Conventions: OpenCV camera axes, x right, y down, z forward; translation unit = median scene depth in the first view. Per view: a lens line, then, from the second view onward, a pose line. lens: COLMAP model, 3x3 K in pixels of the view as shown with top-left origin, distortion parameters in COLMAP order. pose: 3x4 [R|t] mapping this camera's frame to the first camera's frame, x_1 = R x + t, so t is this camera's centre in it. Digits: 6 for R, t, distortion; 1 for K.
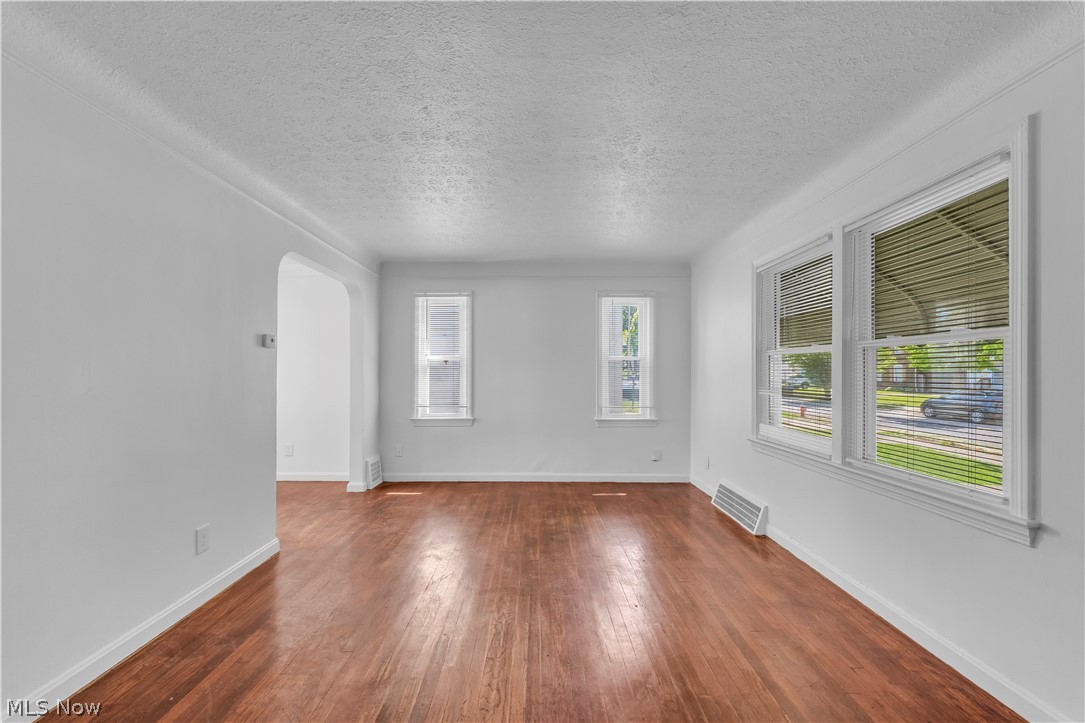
lens RADIAL K [[438.9, 0, 534.4], [0, 438.9, 369.7], [0, 0, 1]] dist [-0.008232, 0.000012]
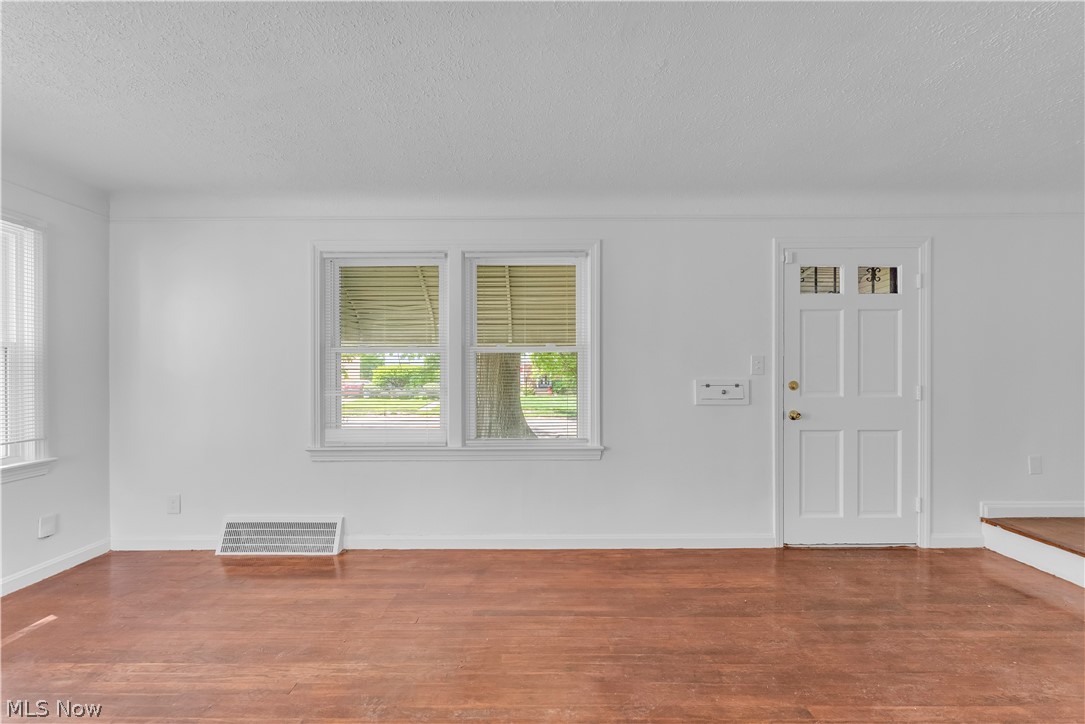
lens RADIAL K [[438.9, 0, 534.4], [0, 438.9, 370.2], [0, 0, 1]] dist [-0.008232, 0.000012]
pose [[-0.008220, -0.005115, 0.999953, -0.507763], [-0.005179, 0.999974, 0.005072, -0.005176], [-0.999953, -0.005137, -0.008246, 0.791737]]
